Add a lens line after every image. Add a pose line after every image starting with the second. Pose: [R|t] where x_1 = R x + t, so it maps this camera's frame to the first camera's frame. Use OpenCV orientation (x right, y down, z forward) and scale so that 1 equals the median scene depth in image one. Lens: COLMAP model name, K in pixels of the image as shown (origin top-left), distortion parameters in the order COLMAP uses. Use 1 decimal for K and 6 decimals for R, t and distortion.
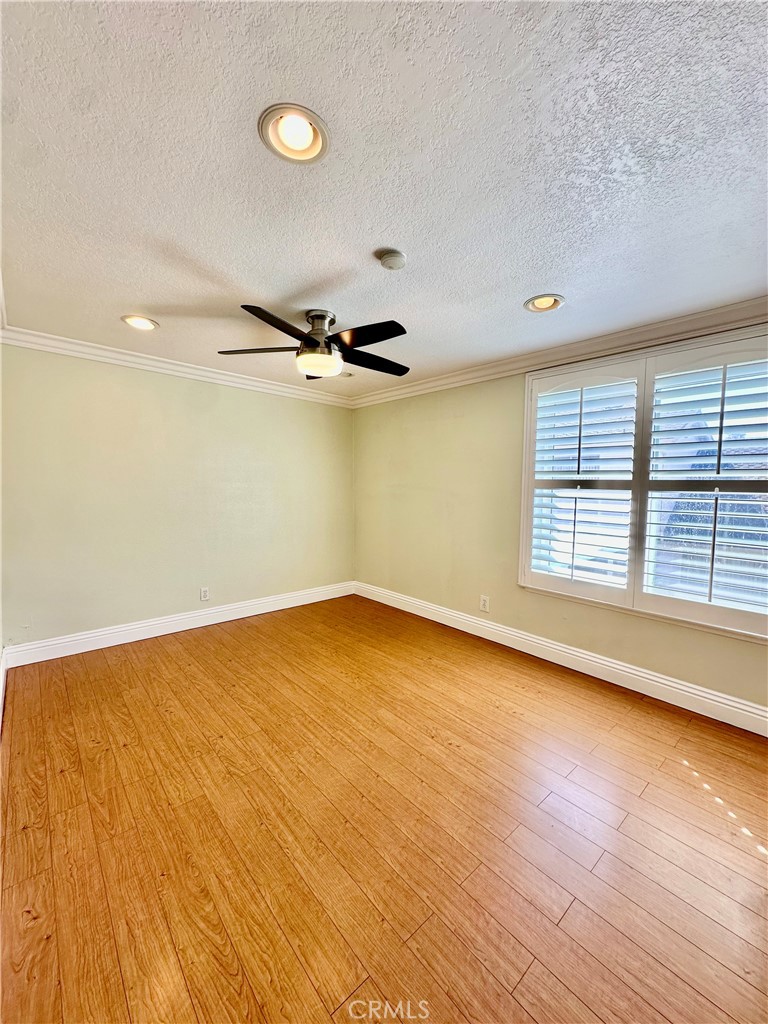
lens RADIAL K [[408.1, 0, 384.0], [0, 408.1, 512.0], [0, 0, 1]] dist [-0.000232, 0.000018]
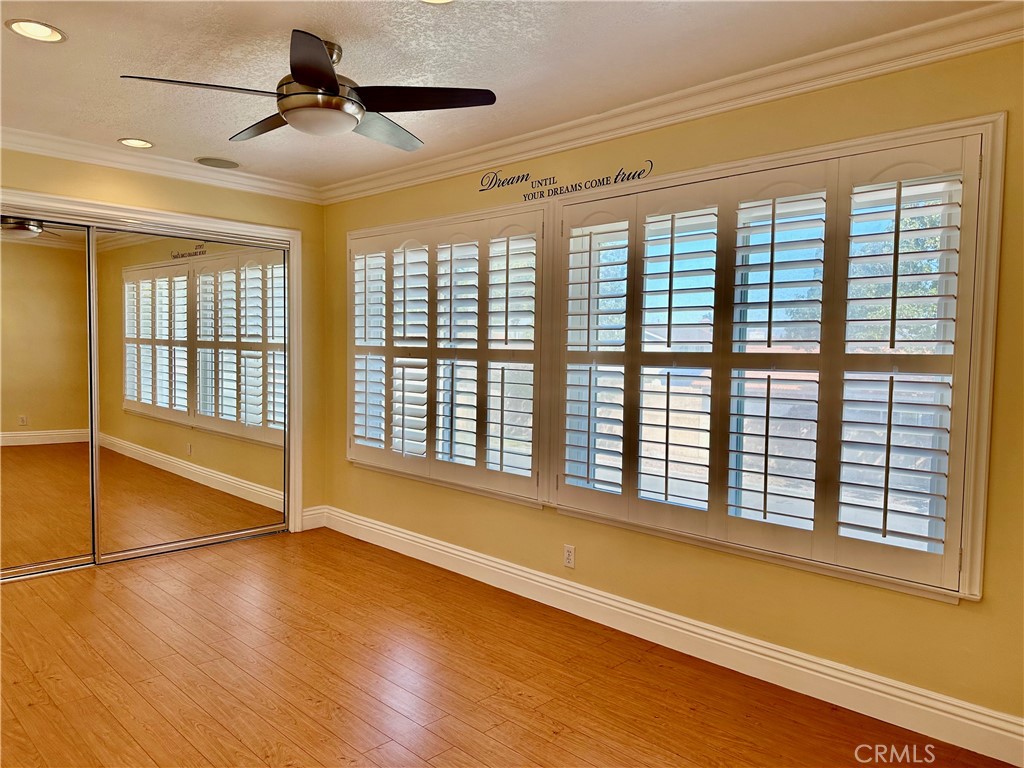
lens RADIAL K [[728.4, 0, 512.0], [0, 728.4, 384.0], [0, 0, 1]] dist [-0.001758, -0.002573]
pose [[0.997482, 0.007310, 0.070537, 0.269686], [-0.004803, 0.999353, -0.035644, 0.028779], [-0.070752, 0.035215, 0.996872, -0.305050]]
